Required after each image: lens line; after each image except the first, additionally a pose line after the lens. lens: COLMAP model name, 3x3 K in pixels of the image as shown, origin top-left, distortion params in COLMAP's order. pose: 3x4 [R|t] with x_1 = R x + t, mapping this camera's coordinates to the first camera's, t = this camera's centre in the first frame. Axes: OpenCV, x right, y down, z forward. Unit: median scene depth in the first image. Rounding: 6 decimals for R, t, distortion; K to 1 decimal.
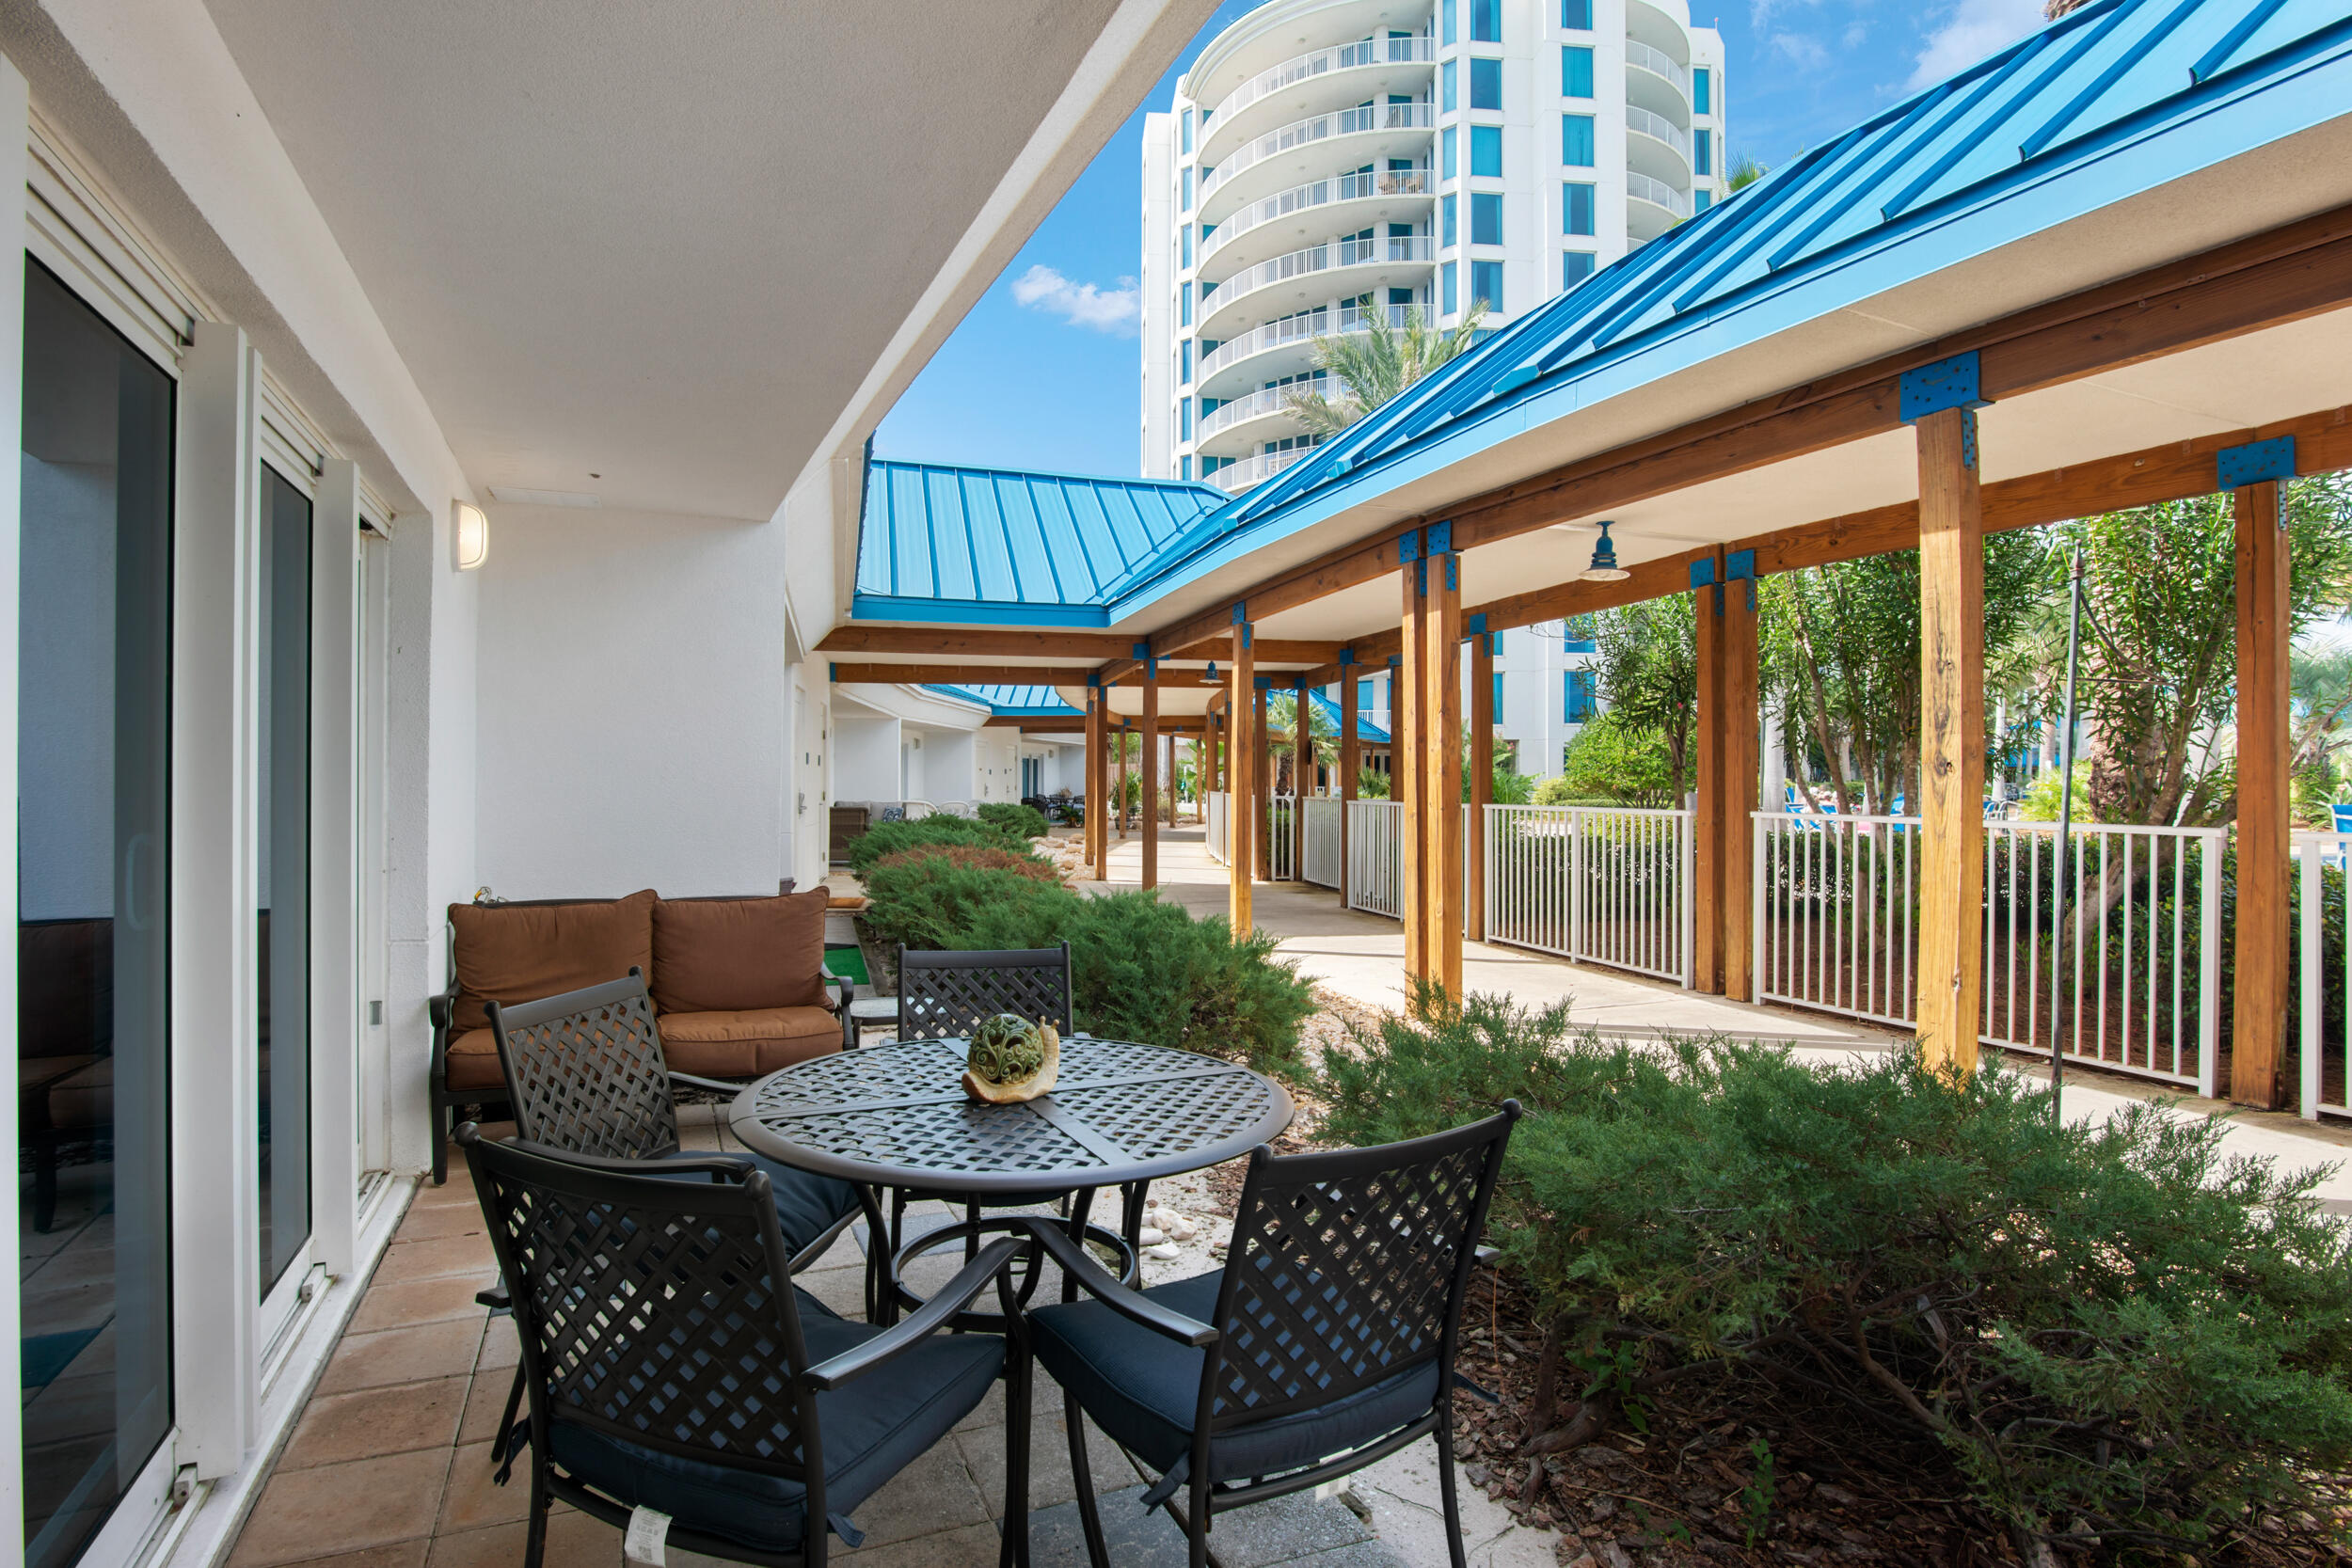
lens RADIAL K [[1161.6, 0, 1186.1], [0, 1161.6, 785.0], [0, 0, 1]] dist [-0.020826, -0.000489]
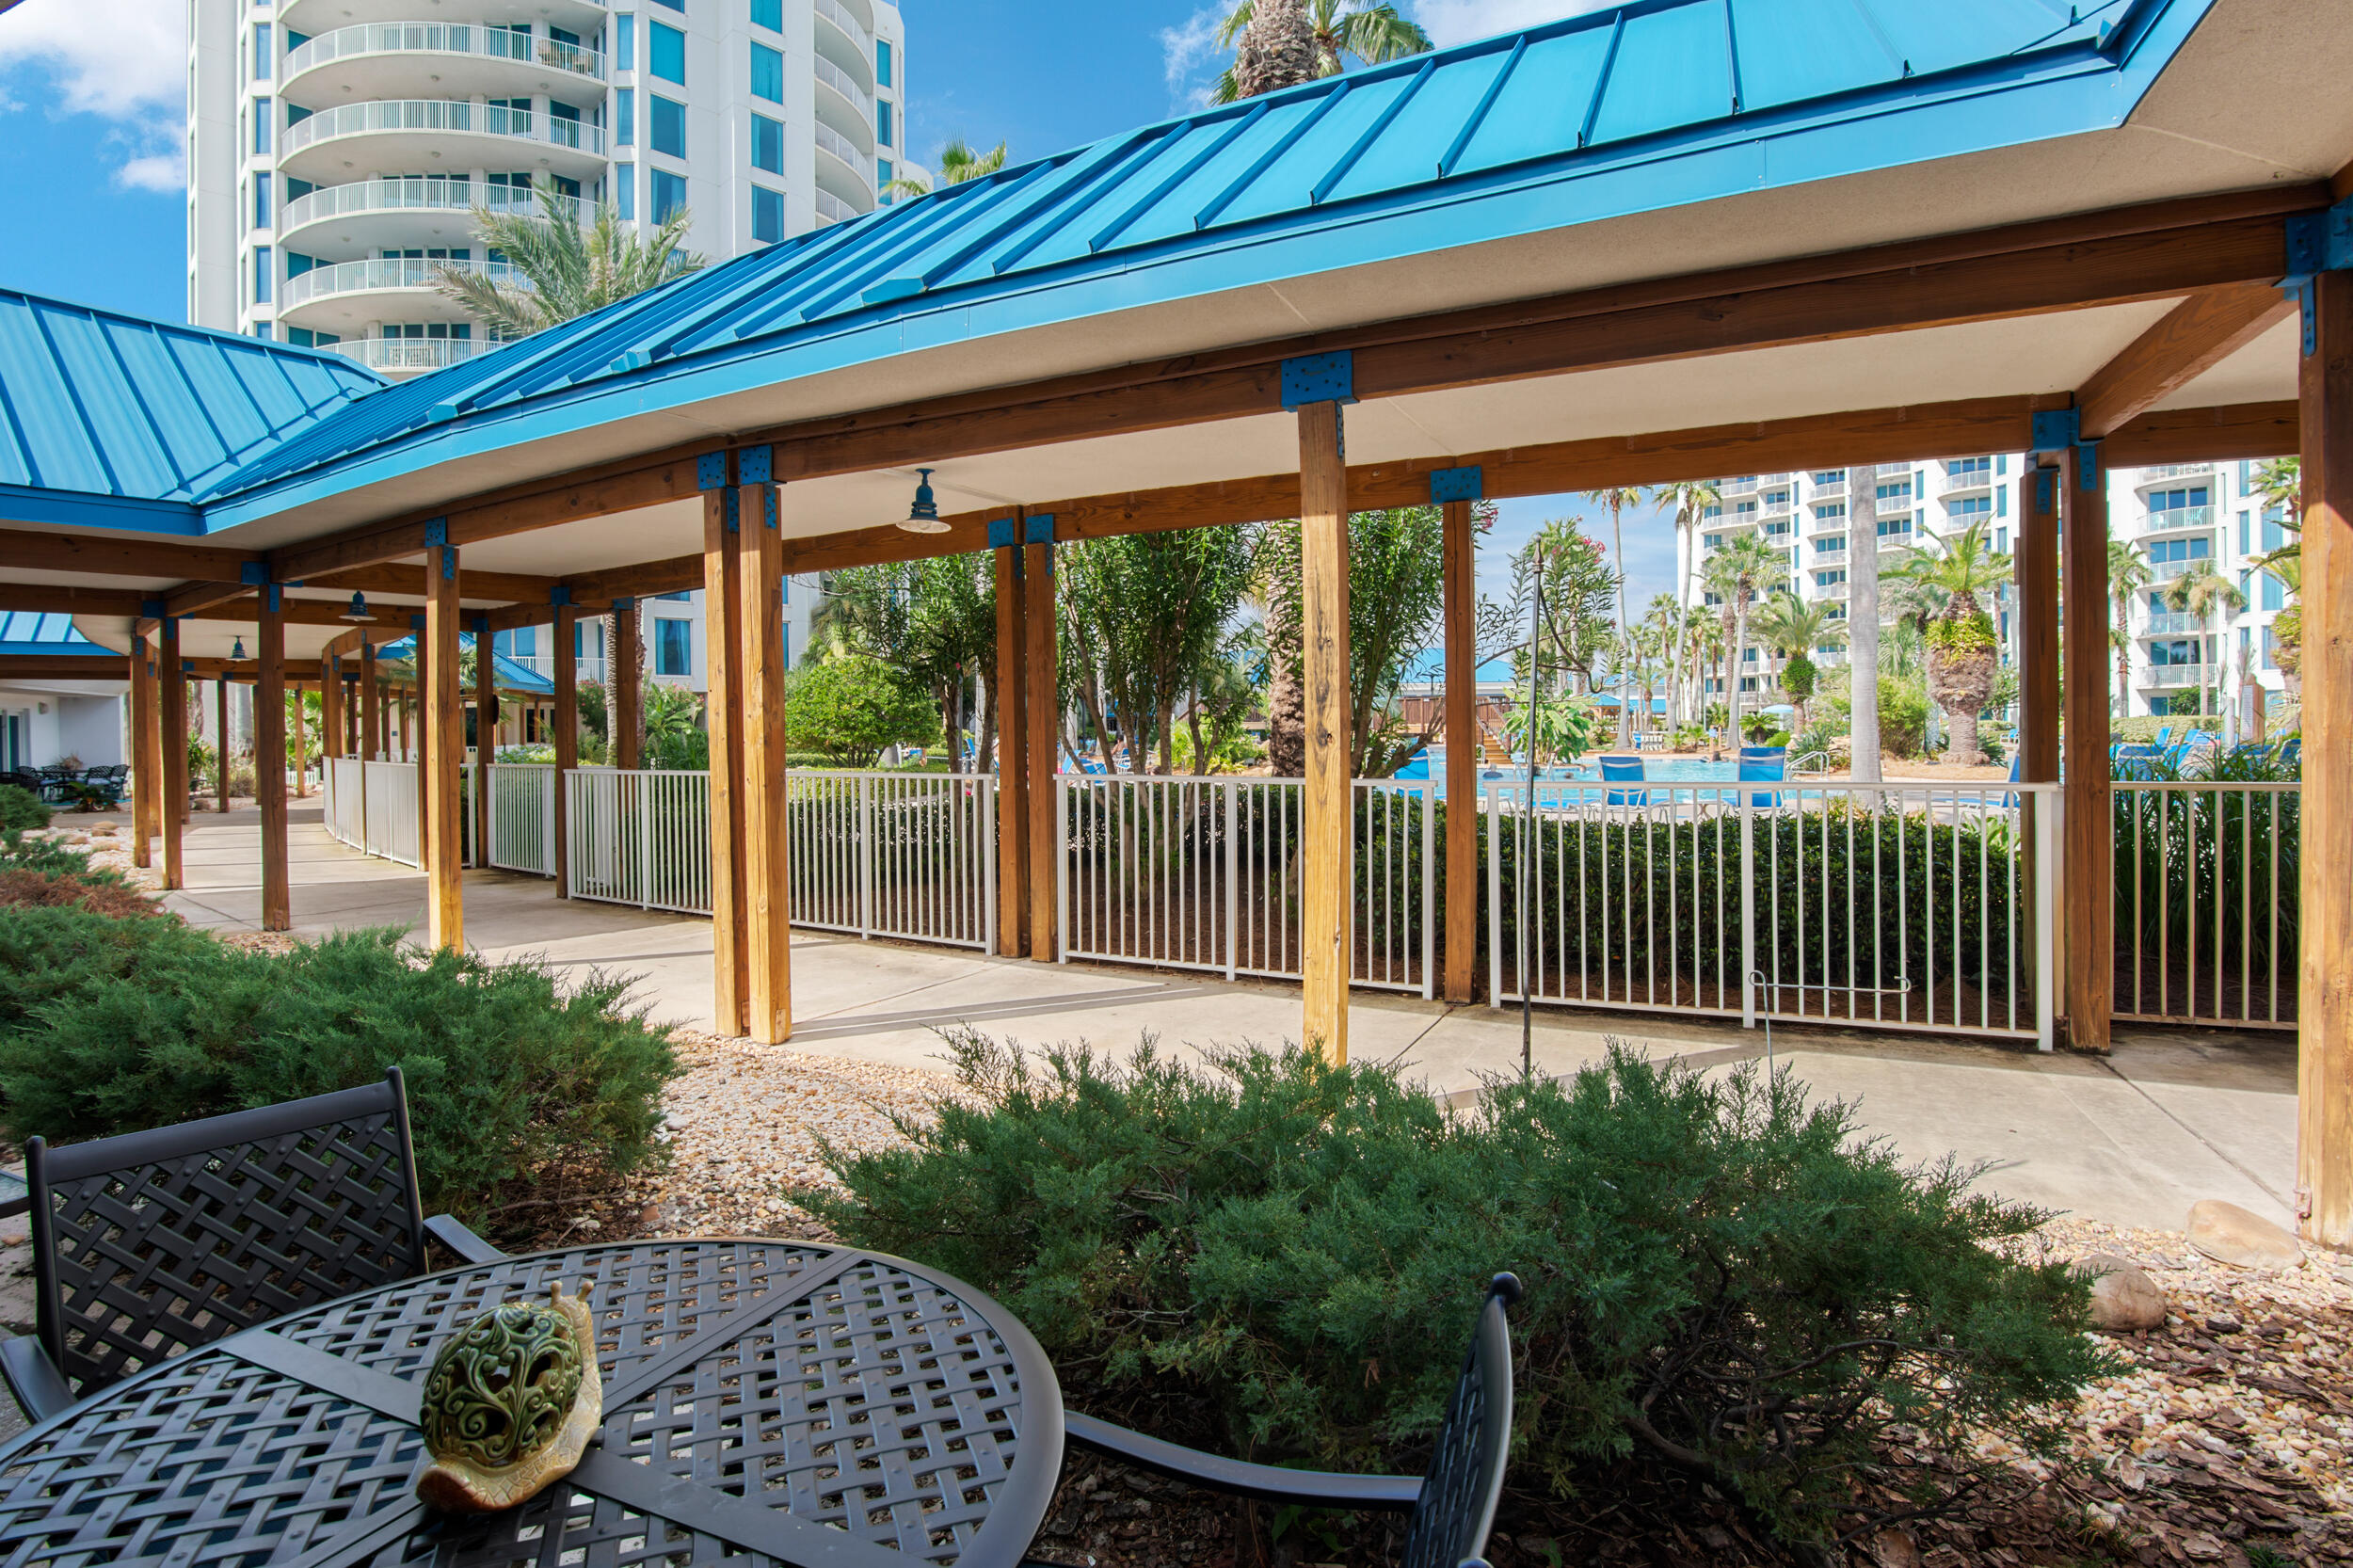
lens RADIAL K [[1174.1, 0, 1165.8], [0, 1174.1, 745.0], [0, 0, 1]] dist [-0.020430, -0.000445]
pose [[0.784124, -0.019207, 0.620306, -0.055856], [0.014737, 0.999815, 0.012329, -0.010624], [-0.620429, -0.000526, 0.784263, 0.103381]]
